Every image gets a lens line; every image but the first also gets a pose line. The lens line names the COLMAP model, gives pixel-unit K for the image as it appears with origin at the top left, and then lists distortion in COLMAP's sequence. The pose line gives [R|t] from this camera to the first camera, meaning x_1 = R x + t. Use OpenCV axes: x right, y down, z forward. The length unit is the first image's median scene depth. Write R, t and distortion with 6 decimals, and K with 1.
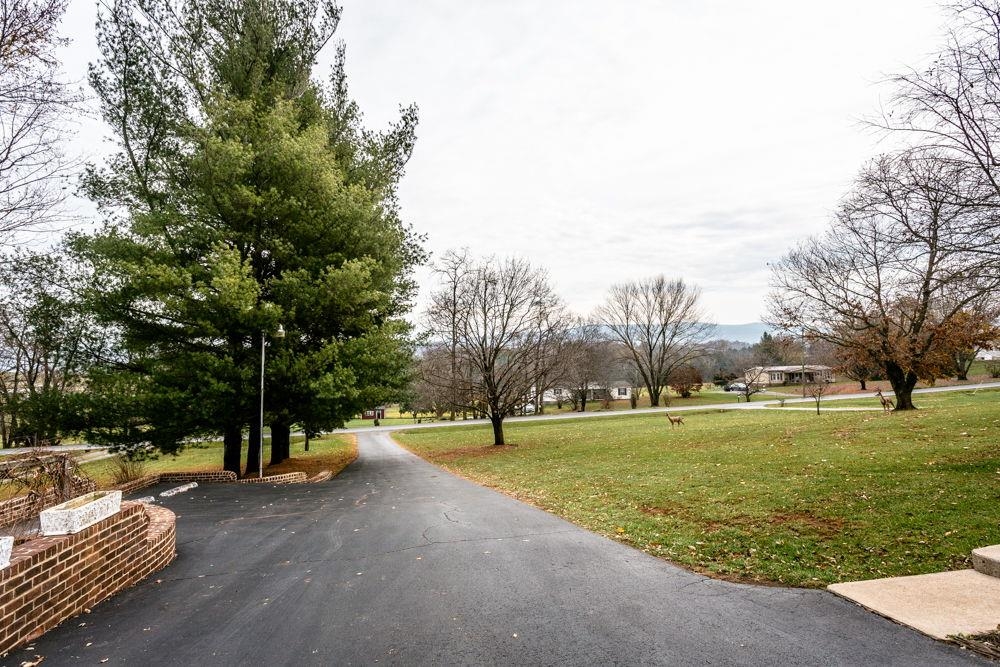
lens RADIAL K [[563.3, 0, 503.1], [0, 563.3, 330.5], [0, 0, 1]] dist [0.024156, -0.001009]
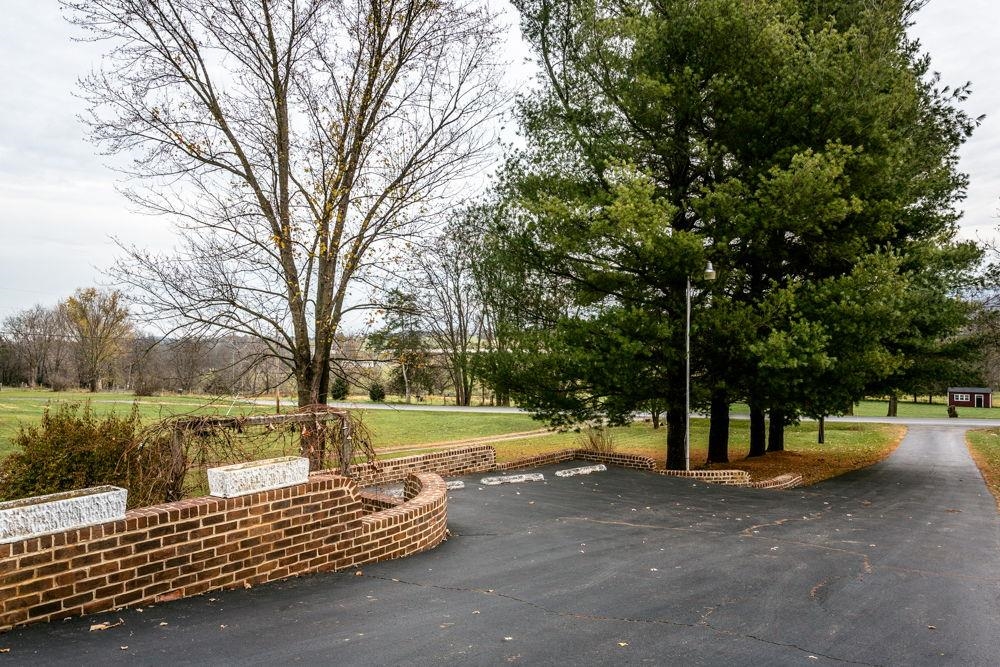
lens RADIAL K [[757.0, 0, 499.6], [0, 757.0, 340.9], [0, 0, 1]] dist [0.010108, -0.002789]
pose [[0.687975, 0.009356, -0.725674, 0.108593], [0.050165, 0.996912, 0.060413, 0.016442], [0.723998, -0.077966, 0.685382, 0.140747]]
